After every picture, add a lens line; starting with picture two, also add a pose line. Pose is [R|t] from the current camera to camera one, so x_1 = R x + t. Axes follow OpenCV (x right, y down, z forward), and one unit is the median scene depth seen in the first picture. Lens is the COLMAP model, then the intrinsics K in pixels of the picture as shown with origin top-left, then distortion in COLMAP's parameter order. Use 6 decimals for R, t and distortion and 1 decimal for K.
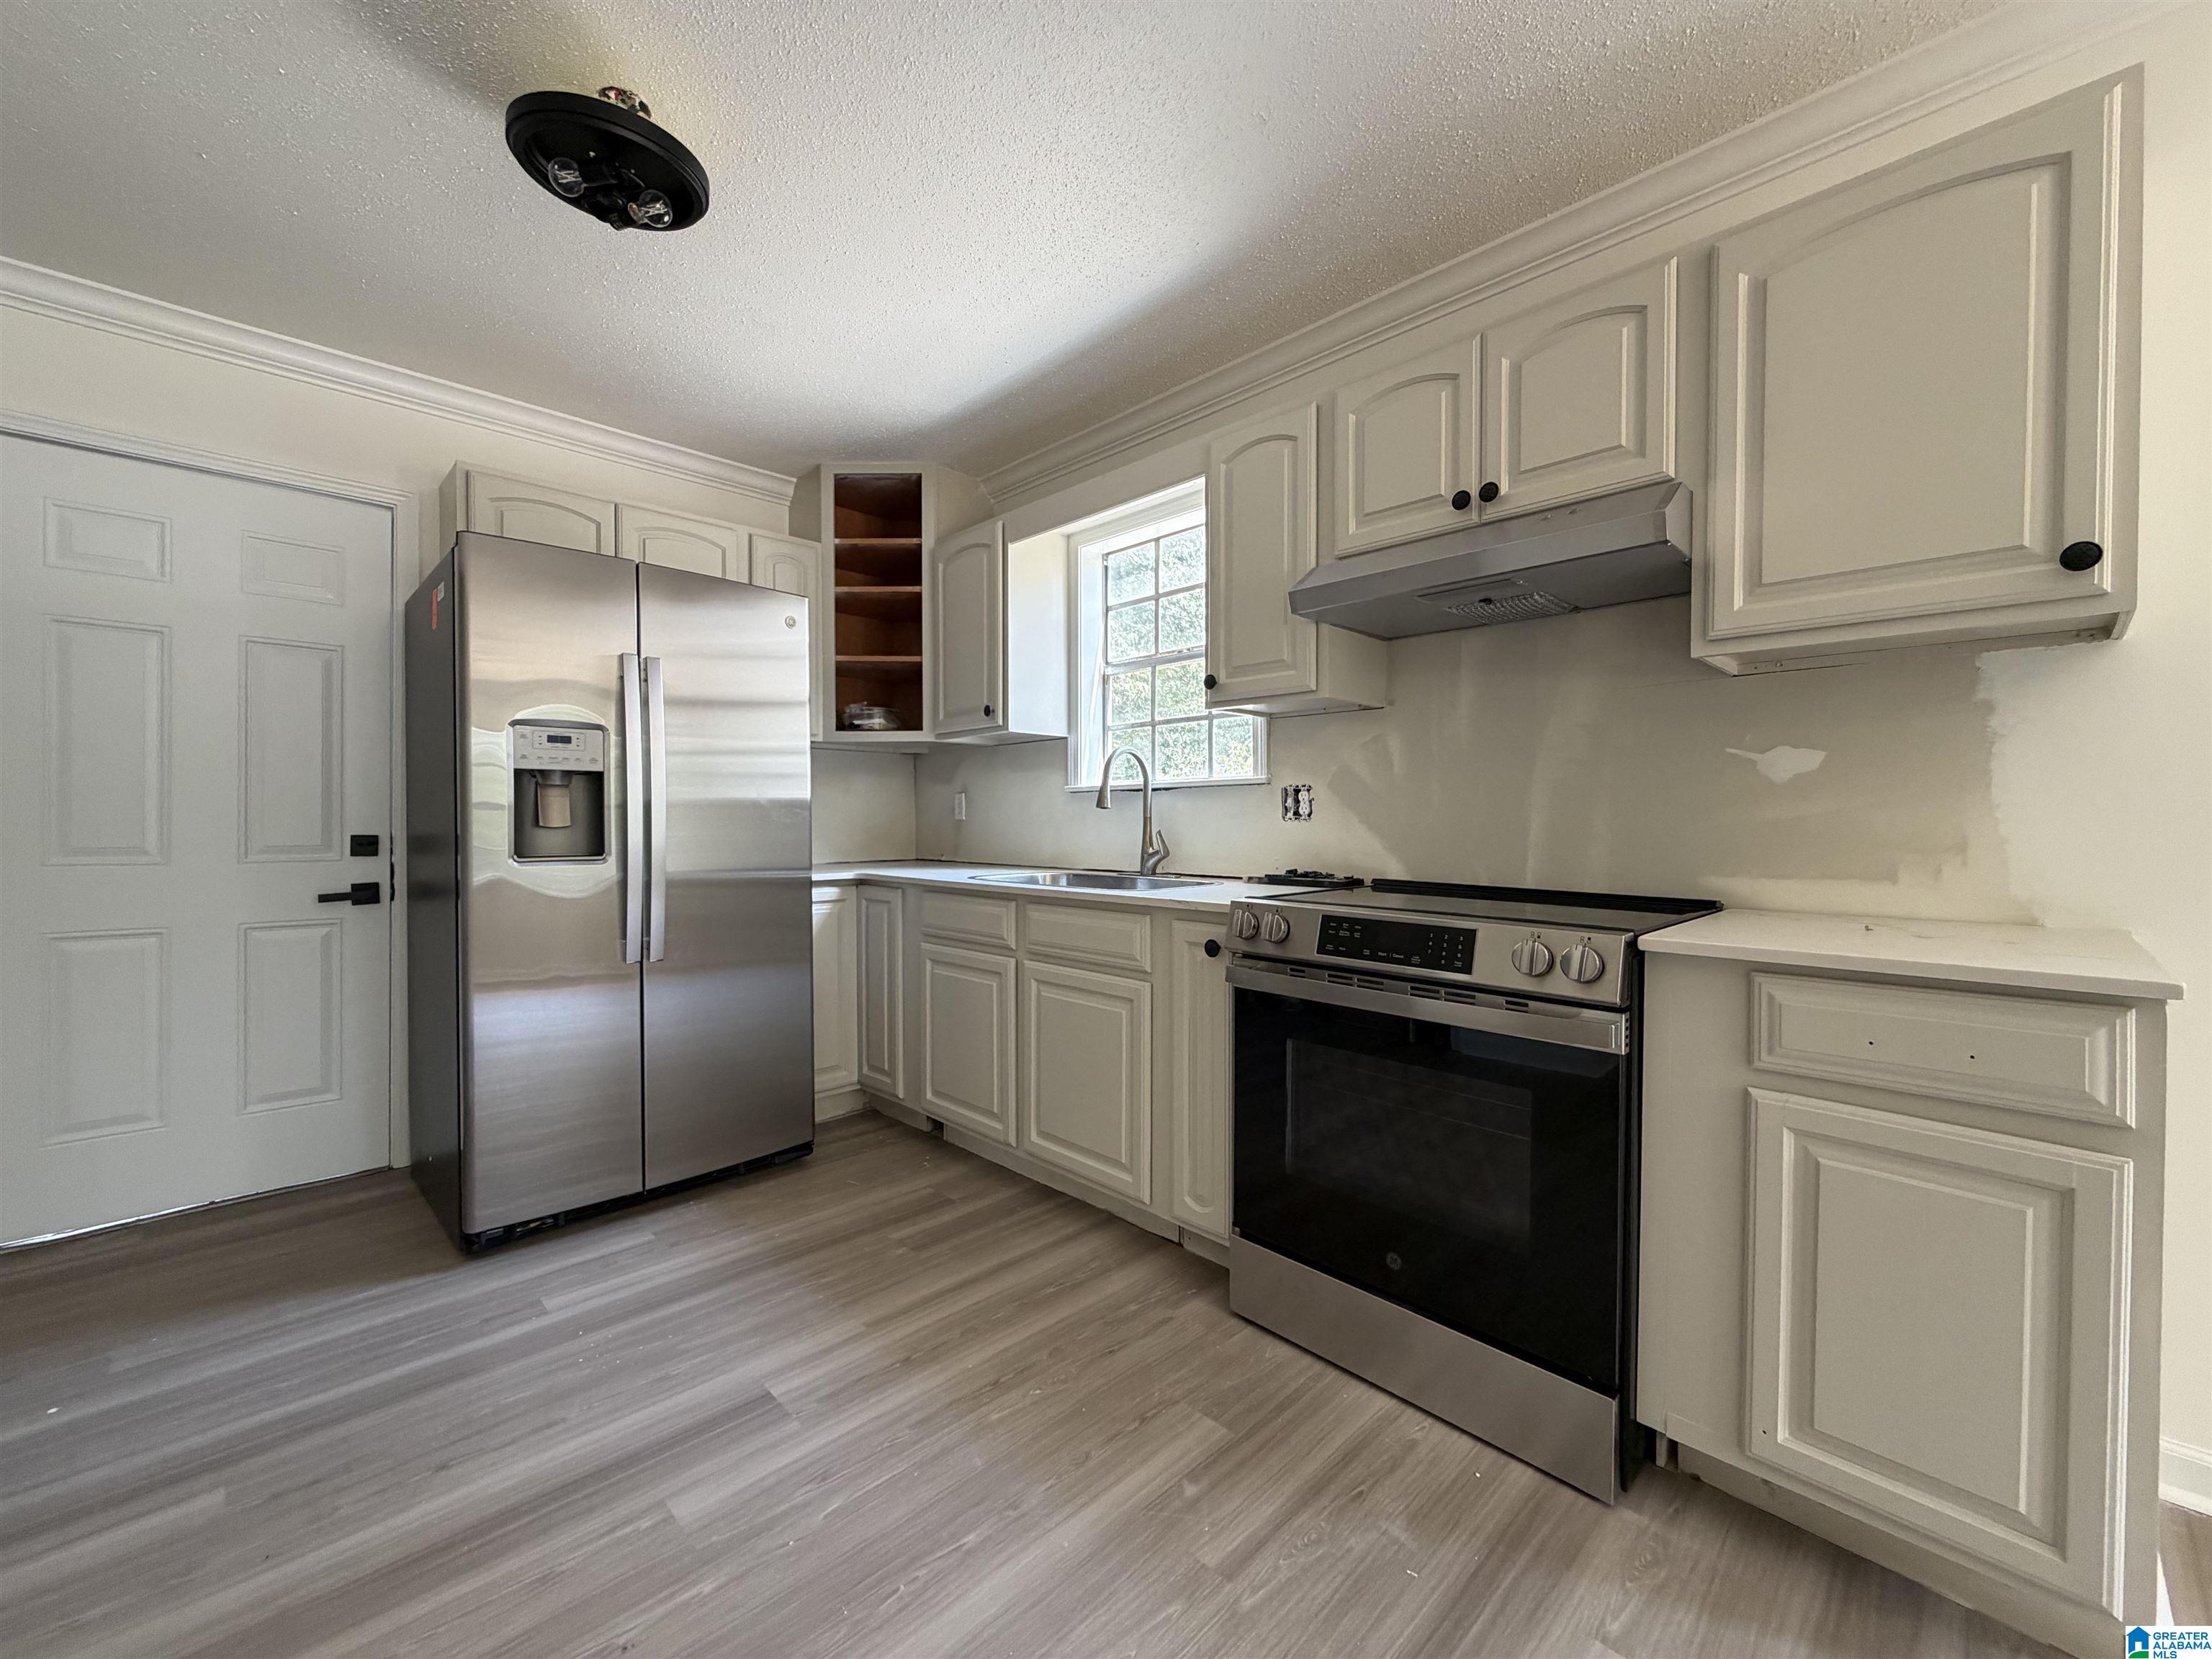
lens RADIAL K [[886.9, 0, 1099.2], [0, 886.9, 831.3], [0, 0, 1]] dist [0.002481, -0.000922]
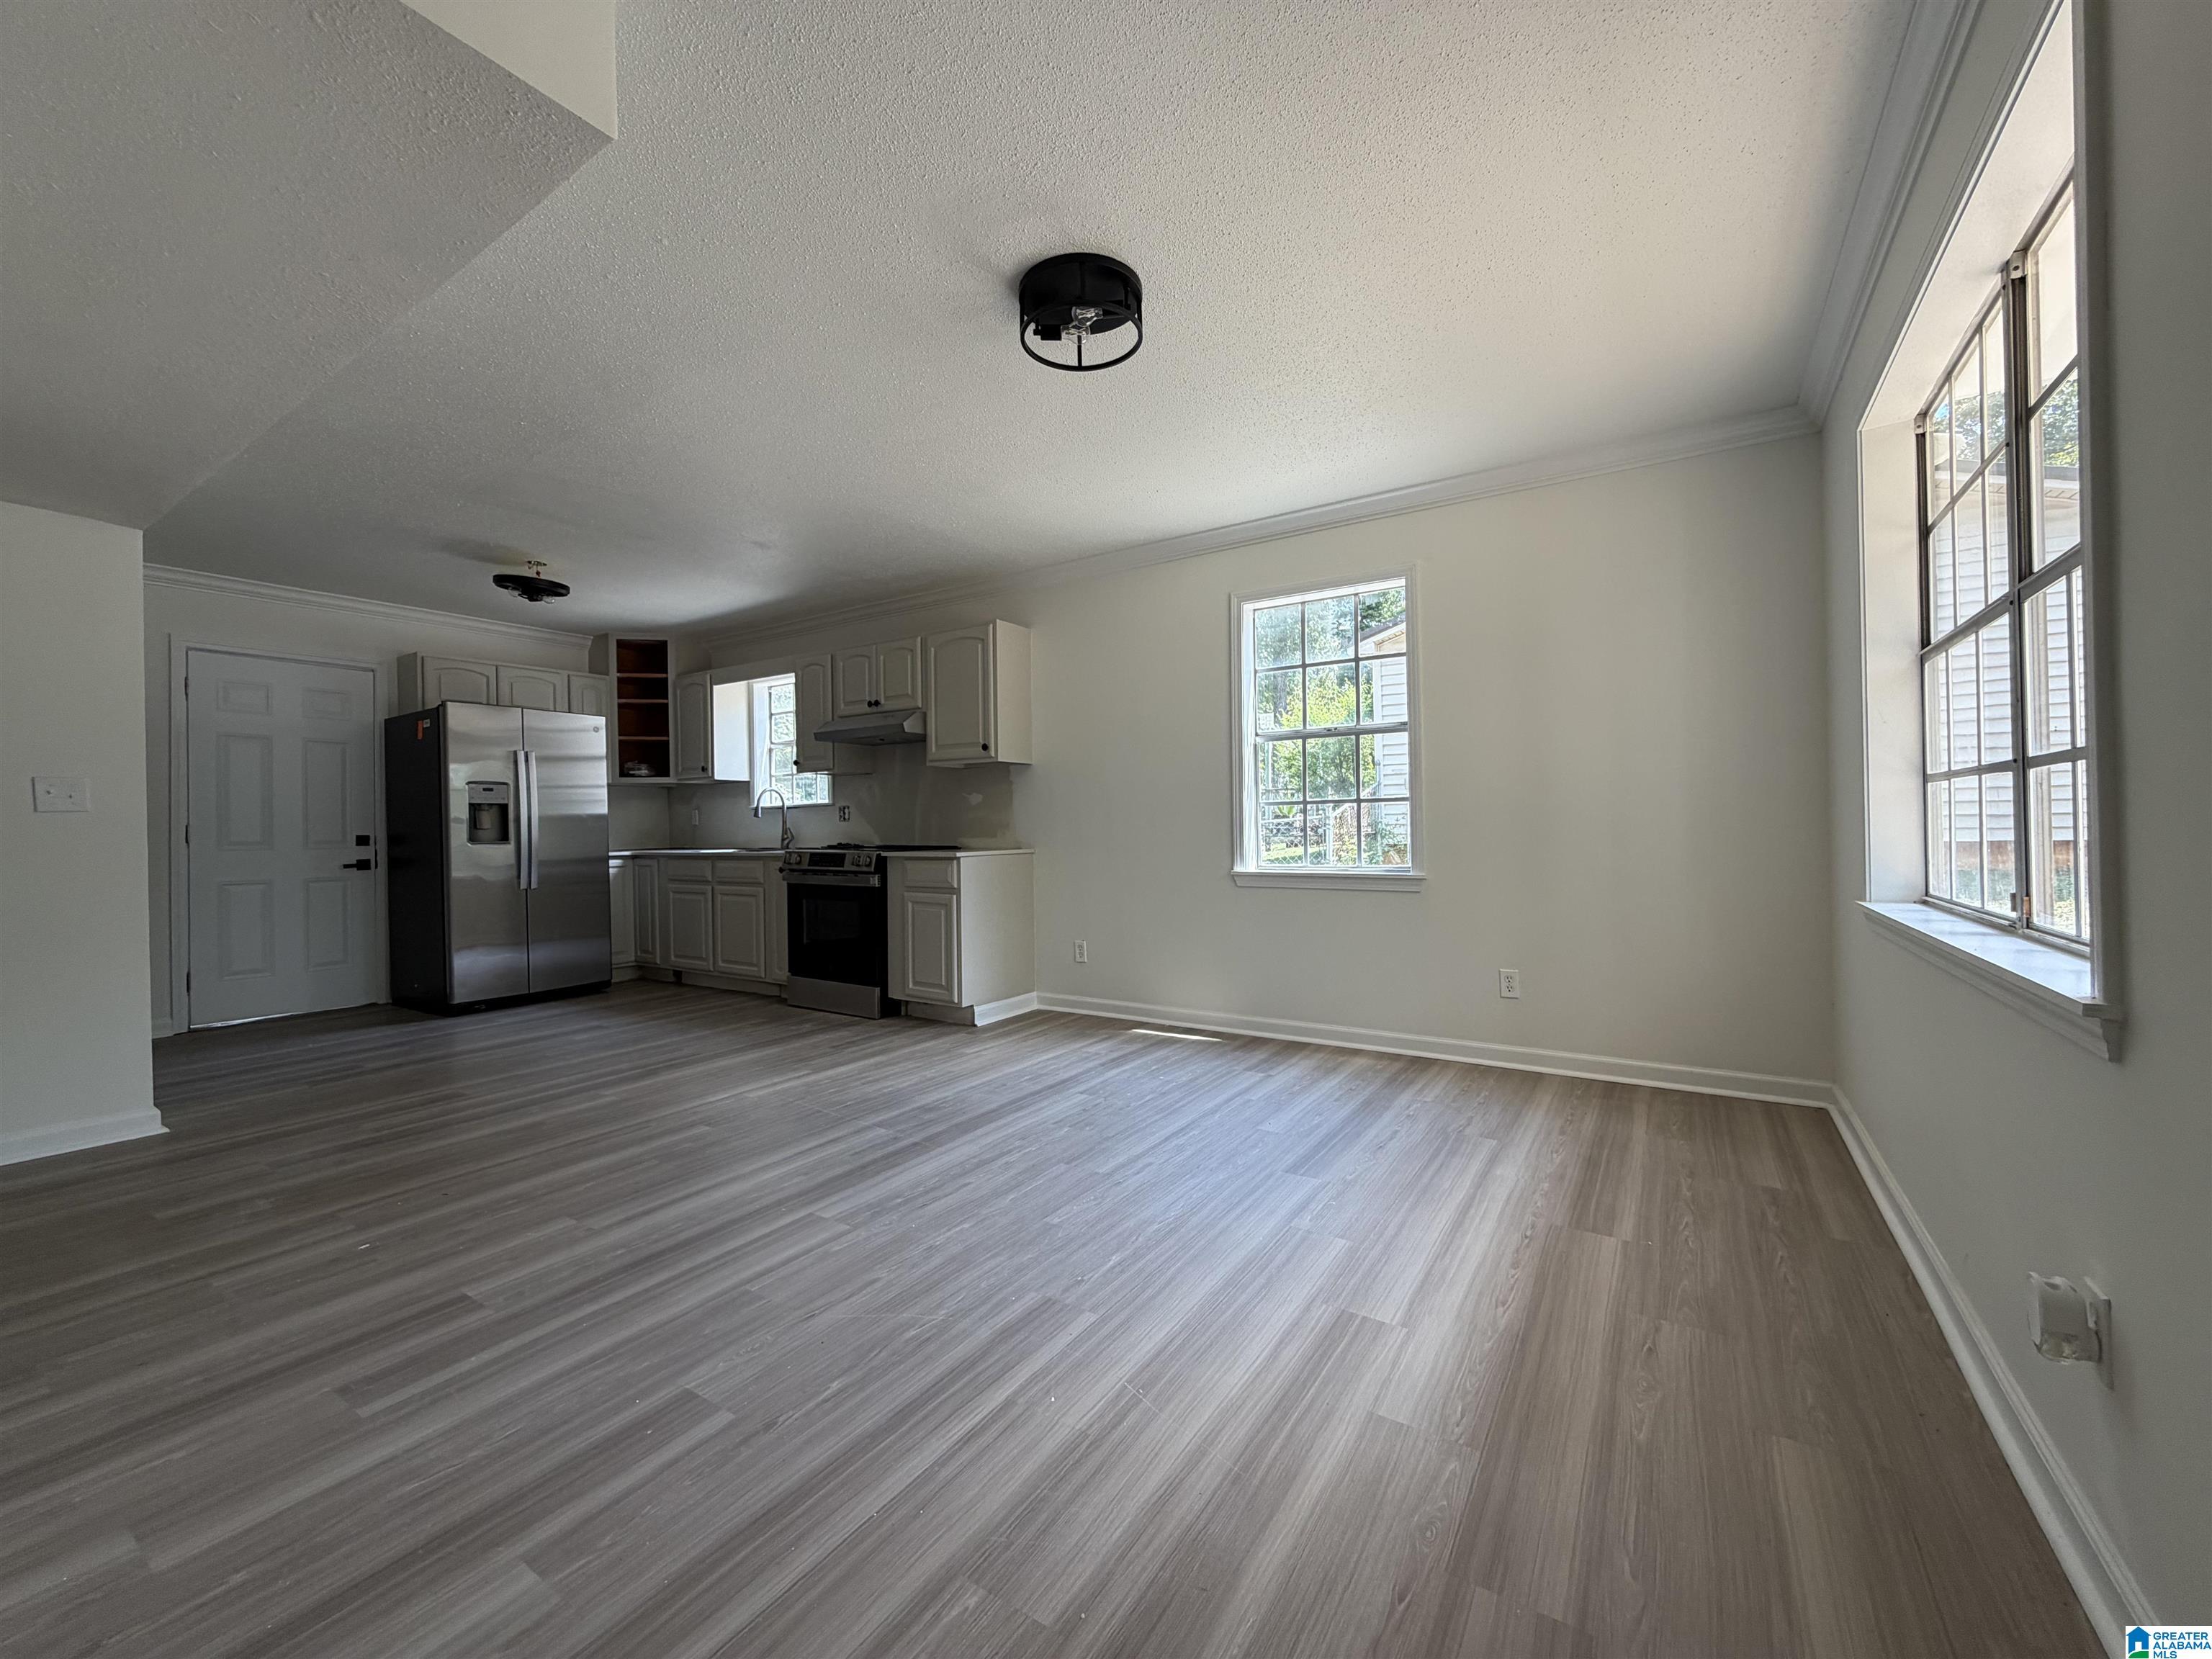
lens RADIAL K [[886.9, 0, 1101.4], [0, 886.9, 834.0], [0, 0, 1]] dist [0.002481, -0.000922]
pose [[0.975615, -0.017037, 0.218827, 0.442091], [0.018723, 0.999809, -0.005633, 0.054167], [-0.218689, 0.009593, 0.975748, -1.633044]]
